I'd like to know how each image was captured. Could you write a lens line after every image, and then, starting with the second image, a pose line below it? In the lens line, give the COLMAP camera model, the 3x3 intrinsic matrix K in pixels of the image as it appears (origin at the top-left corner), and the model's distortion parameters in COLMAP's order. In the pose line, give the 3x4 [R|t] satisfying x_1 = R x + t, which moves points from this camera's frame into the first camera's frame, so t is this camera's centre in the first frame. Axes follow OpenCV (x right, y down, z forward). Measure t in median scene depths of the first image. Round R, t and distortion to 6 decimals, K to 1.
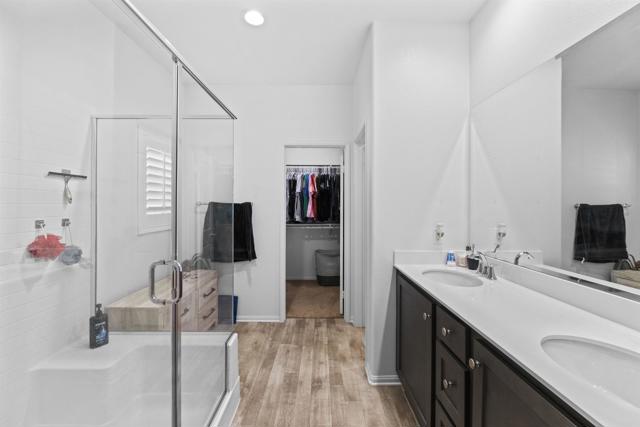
lens RADIAL K [[262.8, 0, 320.3], [0, 262.8, 204.9], [0, 0, 1]] dist [-0.003807, -0.001086]
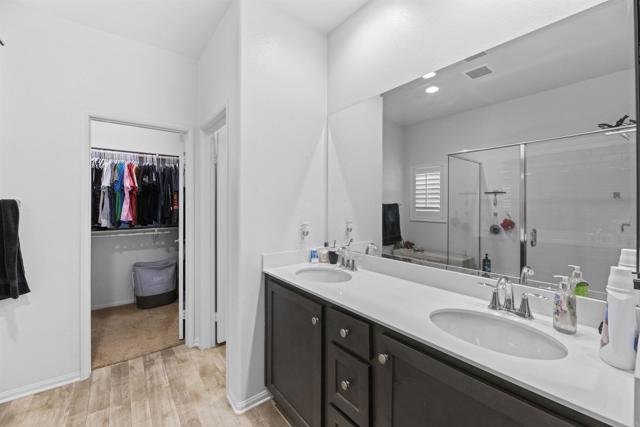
lens RADIAL K [[262.8, 0, 320.3], [0, 262.8, 204.9], [0, 0, 1]] dist [-0.003807, -0.001086]
pose [[0.793417, -0.001732, 0.608676, -0.081960], [0.000450, 0.999997, 0.002259, 0.000834], [-0.608678, -0.001518, 0.793416, 0.116381]]
